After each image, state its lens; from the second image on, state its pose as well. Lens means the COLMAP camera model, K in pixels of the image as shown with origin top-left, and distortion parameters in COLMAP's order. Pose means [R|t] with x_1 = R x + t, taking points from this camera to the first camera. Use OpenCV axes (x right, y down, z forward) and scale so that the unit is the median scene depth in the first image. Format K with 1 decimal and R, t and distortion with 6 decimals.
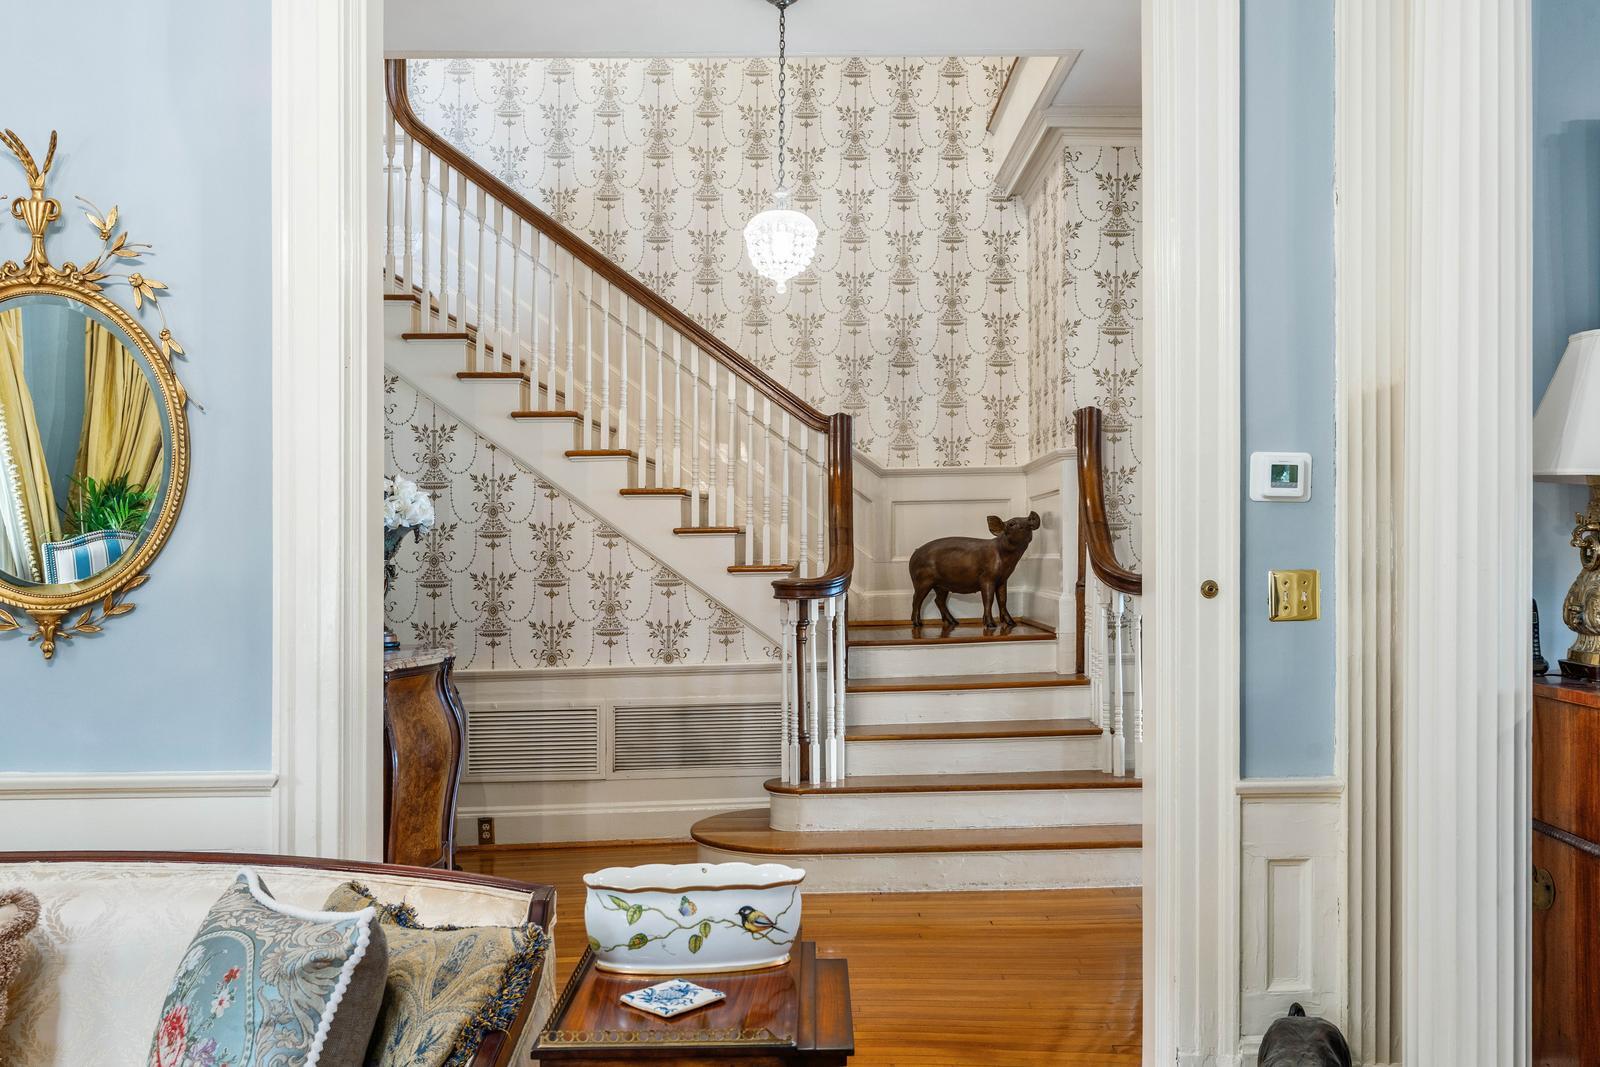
lens RADIAL K [[1345.8, 0, 800.6], [0, 1345.8, 538.2], [0, 0, 1]] dist [0.010625, 0.000631]
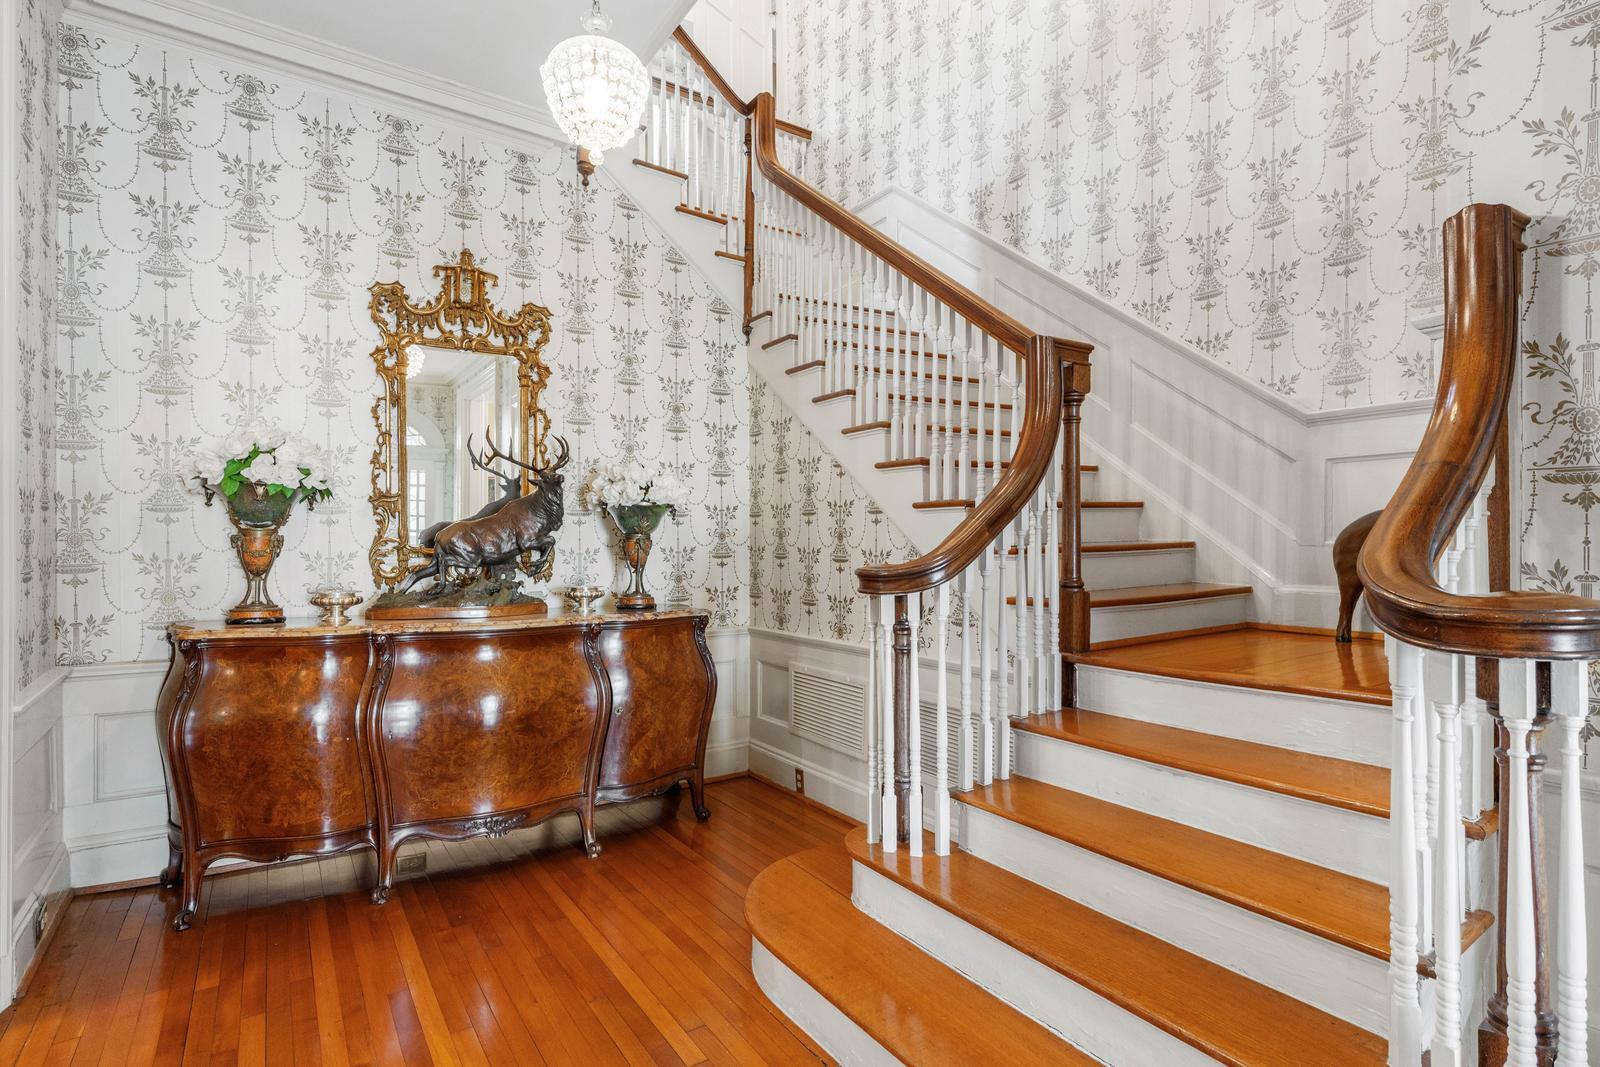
lens RADIAL K [[763.4, 0, 799.7], [0, 763.4, 522.9], [0, 0, 1]] dist [-0.005099, -0.000301]
pose [[0.563789, -0.001026, -0.825918, 0.281214], [0.004059, 0.999991, 0.001529, 0.004679], [0.825909, -0.004214, 0.563787, 0.643472]]
